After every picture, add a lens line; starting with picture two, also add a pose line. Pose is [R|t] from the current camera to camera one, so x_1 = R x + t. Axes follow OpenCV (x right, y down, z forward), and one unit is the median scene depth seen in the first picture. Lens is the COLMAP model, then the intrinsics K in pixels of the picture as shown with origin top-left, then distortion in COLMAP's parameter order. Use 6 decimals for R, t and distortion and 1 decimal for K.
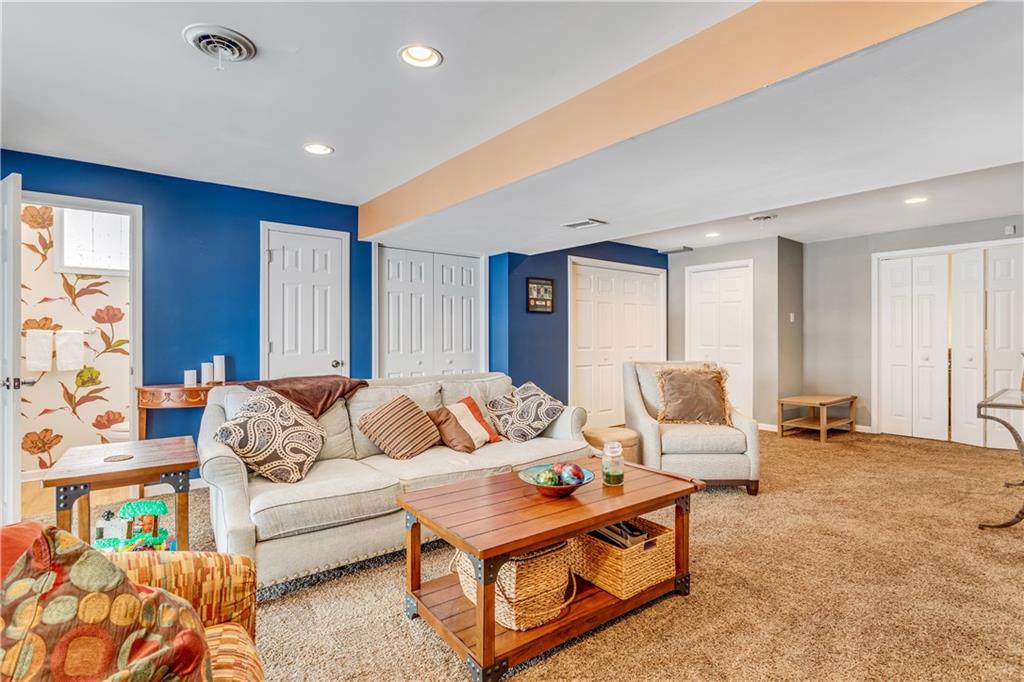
lens RADIAL K [[500.5, 0, 509.7], [0, 500.5, 335.9], [0, 0, 1]] dist [-0.002521, 0.000054]
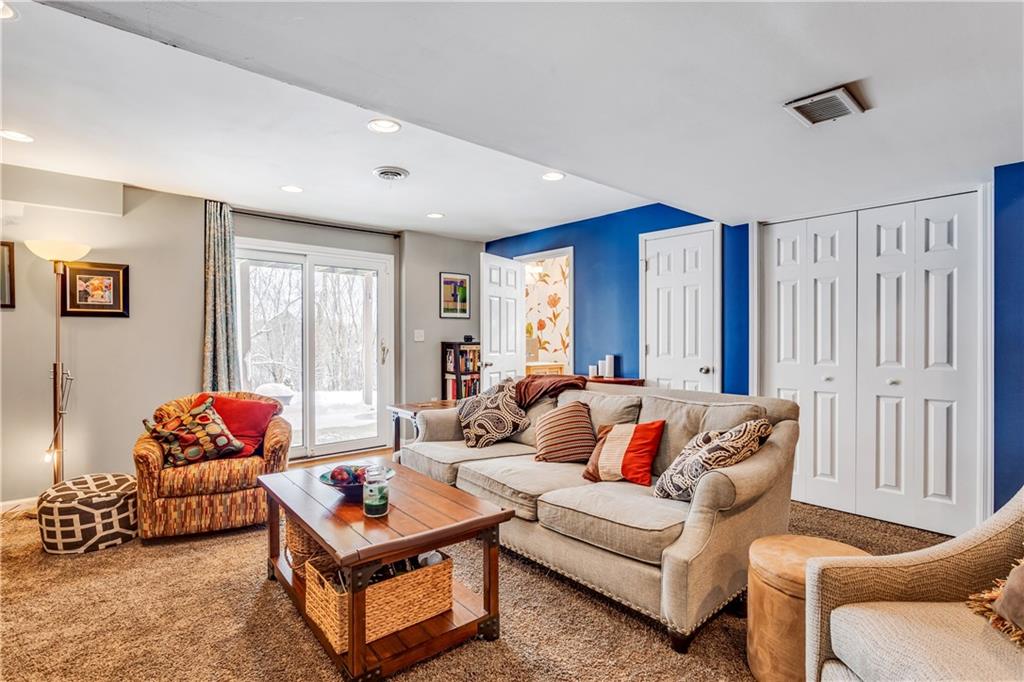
lens RADIAL K [[500.5, 0, 509.7], [0, 500.5, 340.9], [0, 0, 1]] dist [-0.002521, 0.000054]
pose [[0.060583, 0.006456, -0.998142, 0.629030], [-0.000107, 0.999979, 0.006461, -0.002801], [0.998163, -0.000285, 0.060583, 0.696981]]
